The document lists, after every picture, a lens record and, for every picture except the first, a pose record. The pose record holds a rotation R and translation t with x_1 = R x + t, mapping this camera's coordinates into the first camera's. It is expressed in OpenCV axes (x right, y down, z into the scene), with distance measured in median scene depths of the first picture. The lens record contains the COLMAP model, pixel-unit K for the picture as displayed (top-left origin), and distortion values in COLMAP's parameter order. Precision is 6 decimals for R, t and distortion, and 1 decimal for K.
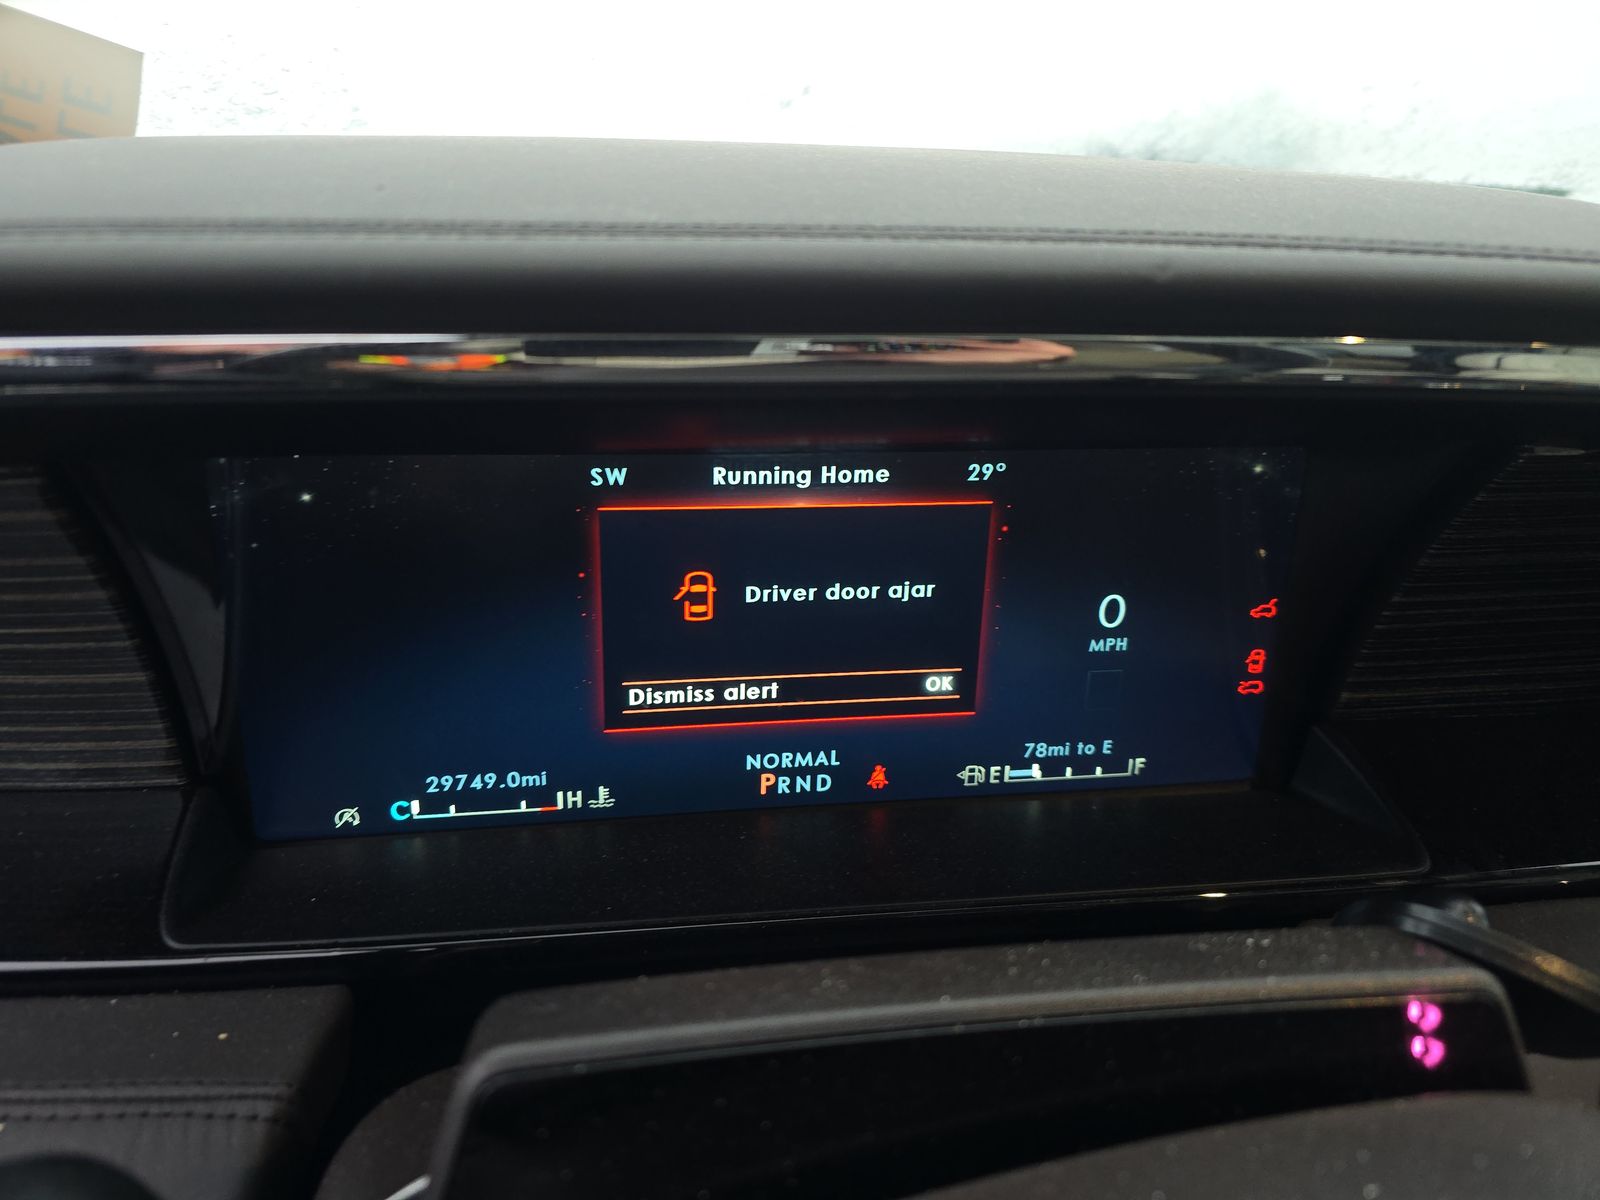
lens RADIAL K [[1083.3, 0, 800.5], [0, 1083.3, 594.9], [0, 0, 1]] dist [0.047488, -0.012080]
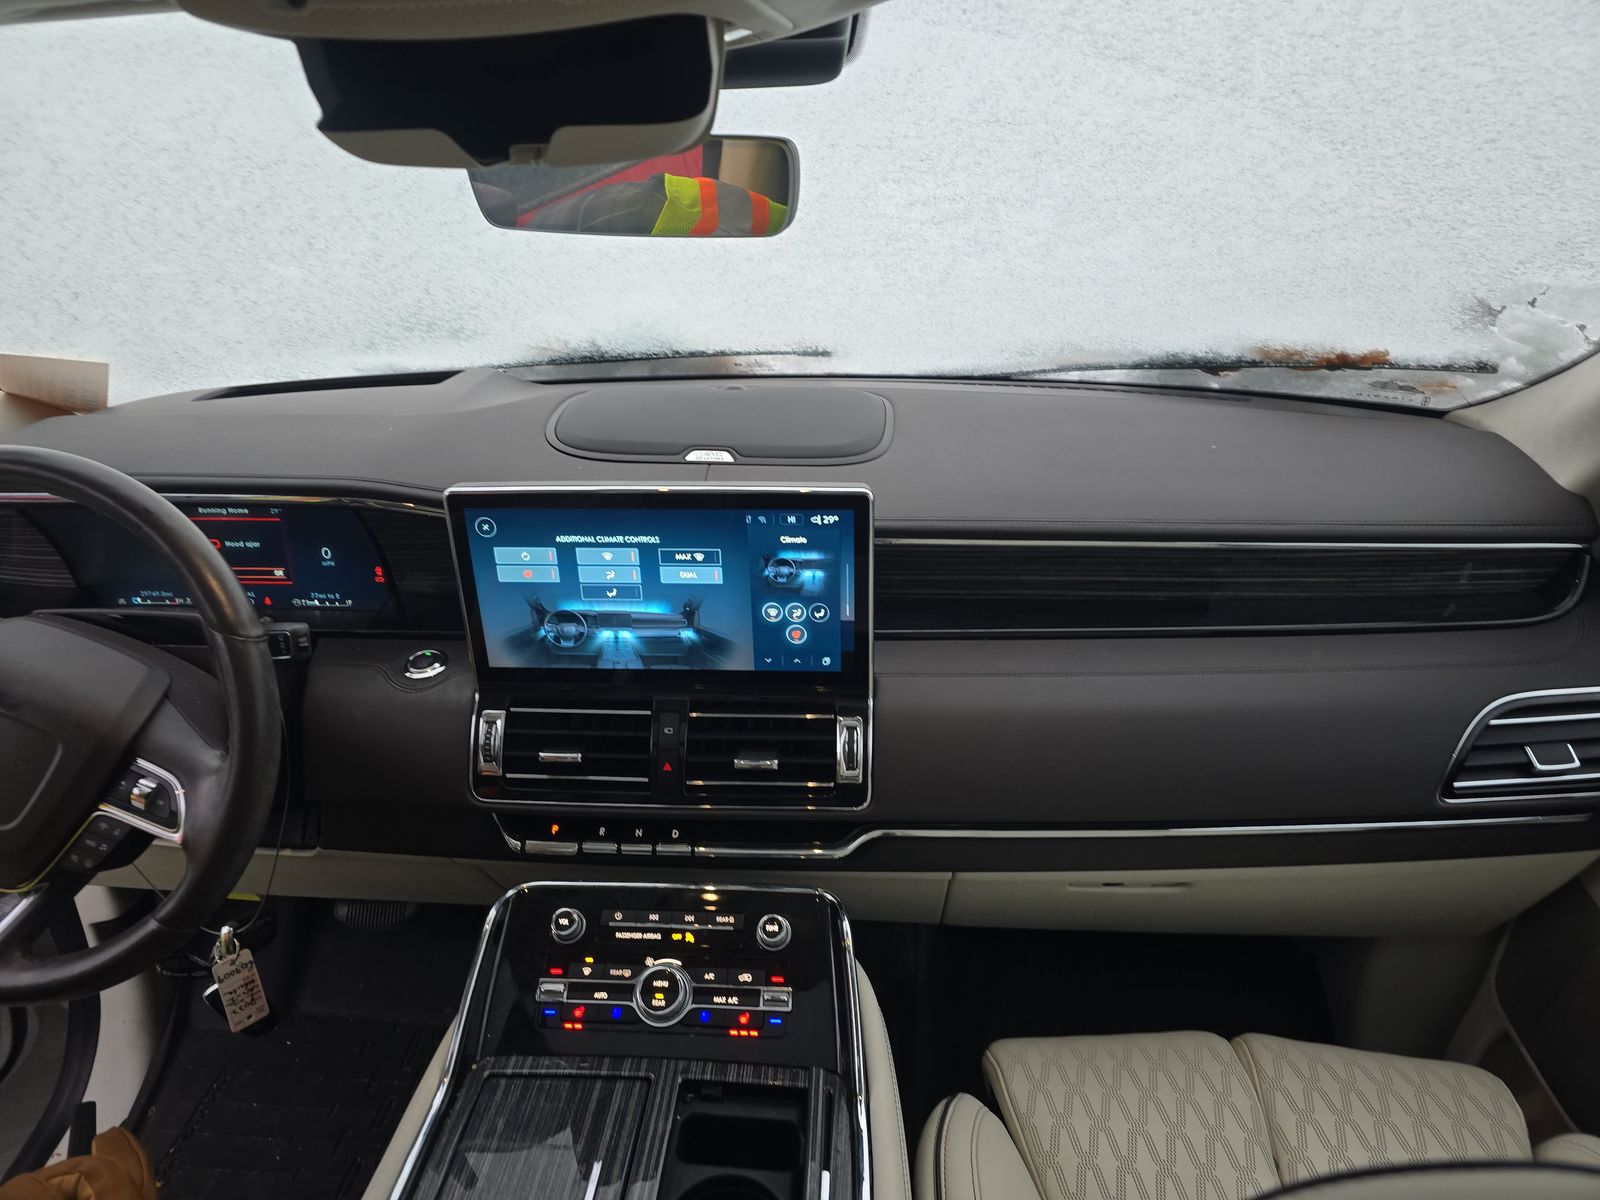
lens RADIAL K [[1083.3, 0, 801.1], [0, 1083.3, 604.7], [0, 0, 1]] dist [0.047488, -0.012080]
pose [[0.964748, 0.049737, -0.258433, 2.608233], [-0.035578, 0.997613, 0.059183, -0.078295], [0.260759, -0.047902, 0.964215, -1.866253]]
